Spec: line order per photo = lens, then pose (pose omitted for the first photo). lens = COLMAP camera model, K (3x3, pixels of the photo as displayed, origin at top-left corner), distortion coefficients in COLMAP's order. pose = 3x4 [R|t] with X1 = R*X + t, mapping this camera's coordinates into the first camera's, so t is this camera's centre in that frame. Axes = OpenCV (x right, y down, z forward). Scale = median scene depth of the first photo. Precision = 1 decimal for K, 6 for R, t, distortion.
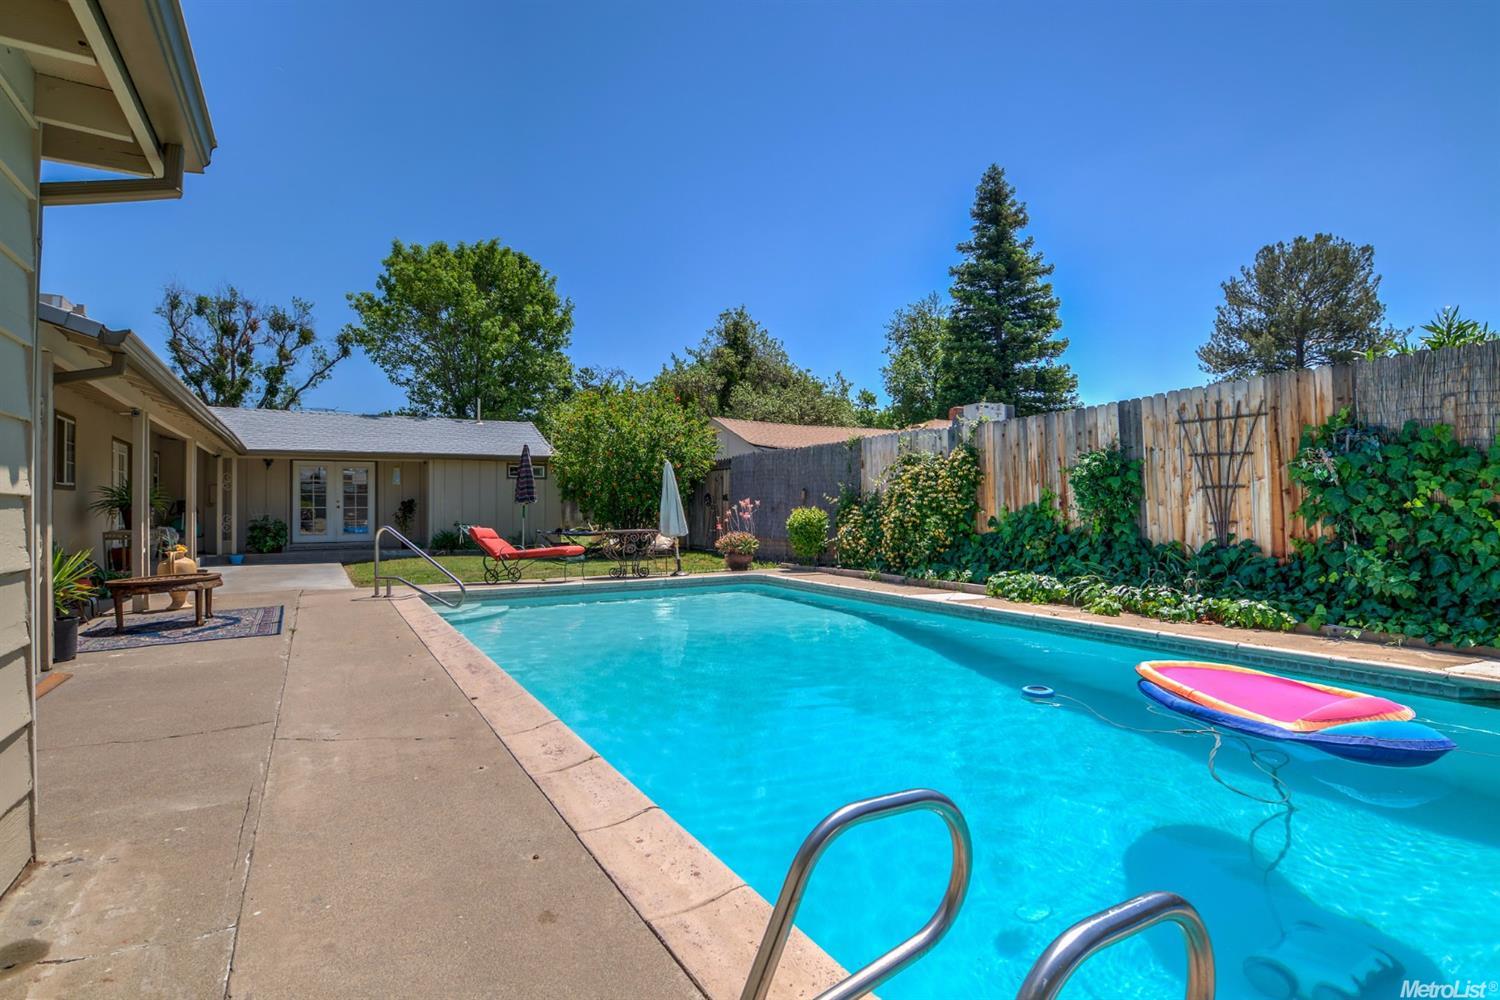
lens RADIAL K [[742.9, 0, 763.2], [0, 742.9, 498.9], [0, 0, 1]] dist [-0.015602, -0.000577]
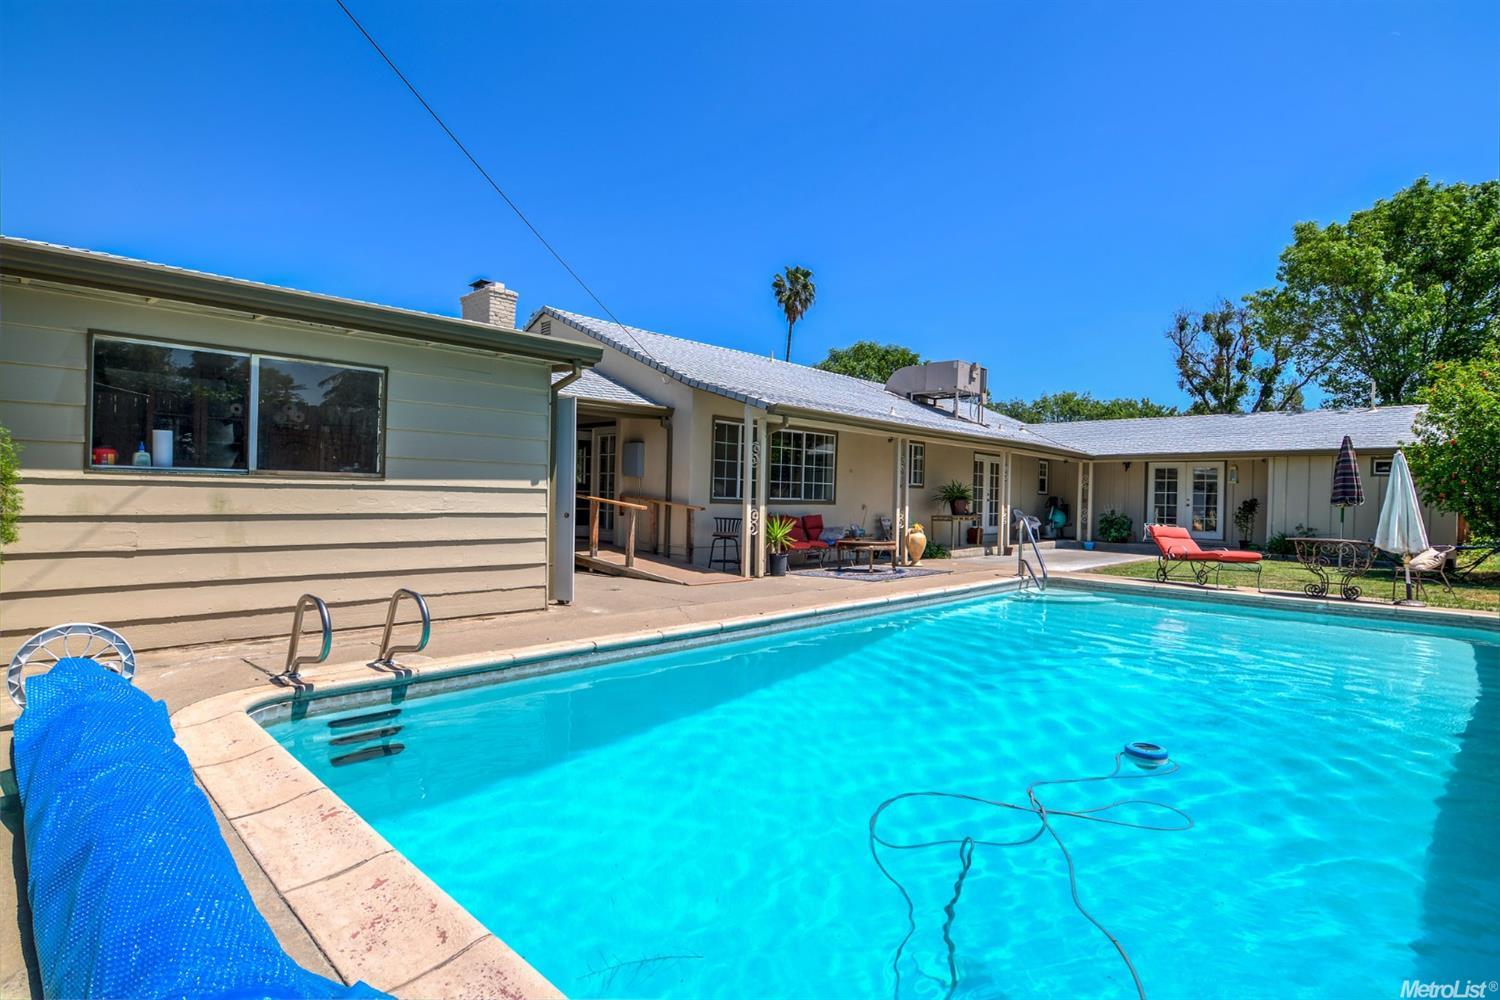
lens RADIAL K [[742.9, 0, 763.2], [0, 742.9, 498.9], [0, 0, 1]] dist [-0.015602, -0.000577]
pose [[0.276816, 0.014818, -0.960809, 0.268508], [-0.014545, 0.999831, 0.011229, -0.001082], [0.960813, 0.010867, 0.276985, 0.120985]]
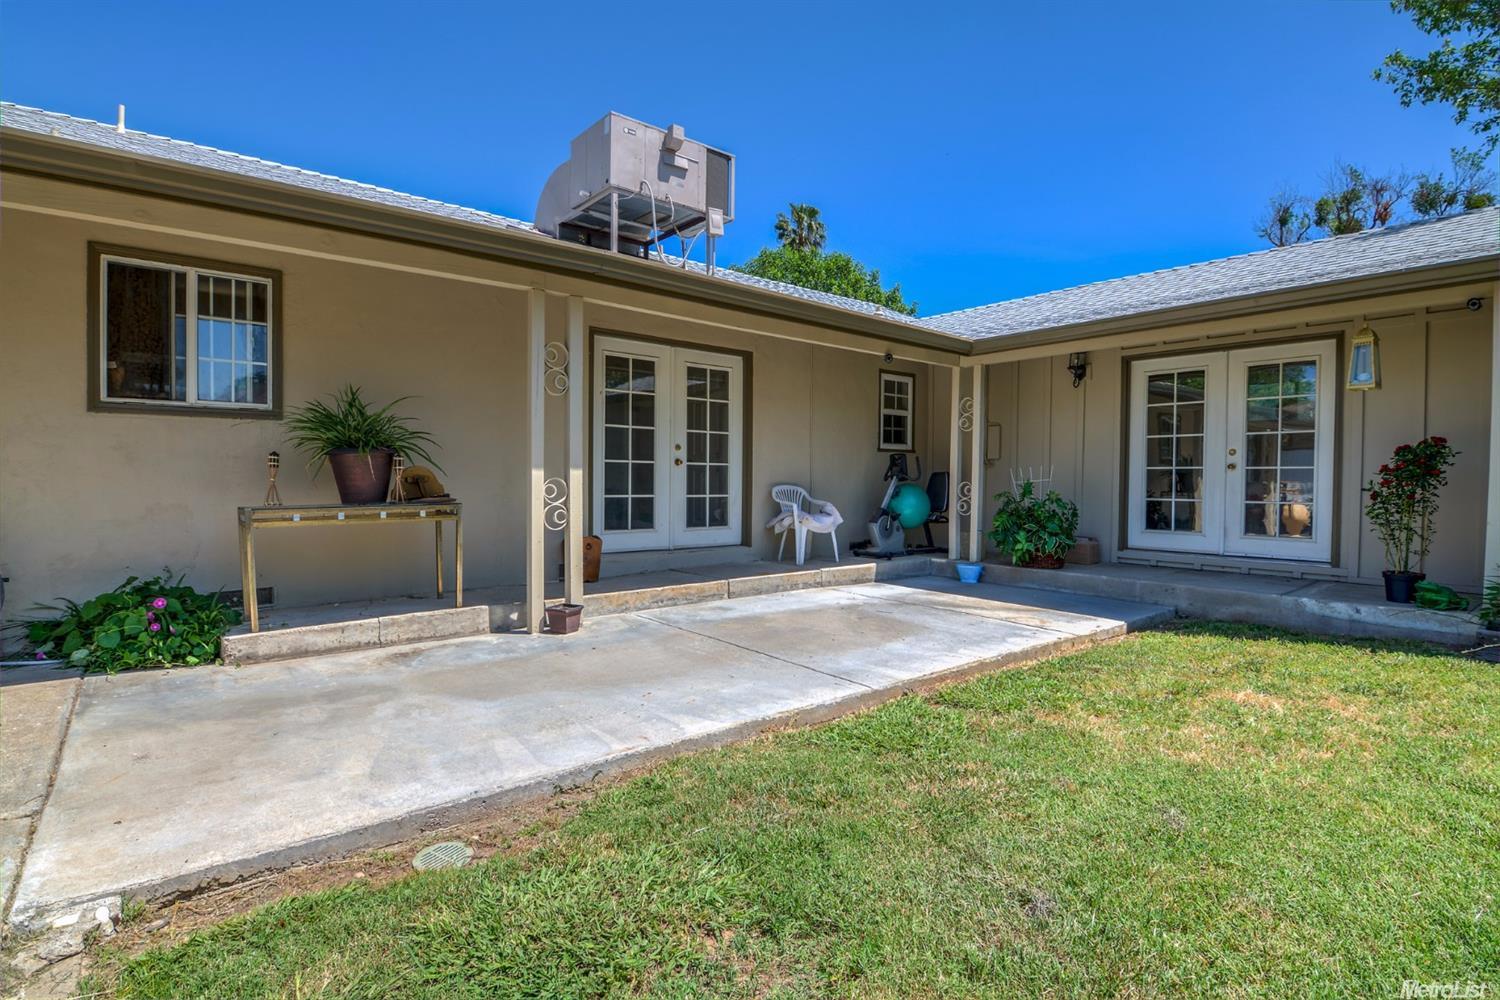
lens RADIAL K [[742.9, 0, 763.2], [0, 742.9, 498.9], [0, 0, 1]] dist [-0.015602, -0.000577]
pose [[0.162120, 0.033819, -0.986191, -0.218831], [0.002912, 0.999392, 0.034750, 0.013308], [0.986767, -0.008505, 0.161923, 0.674006]]
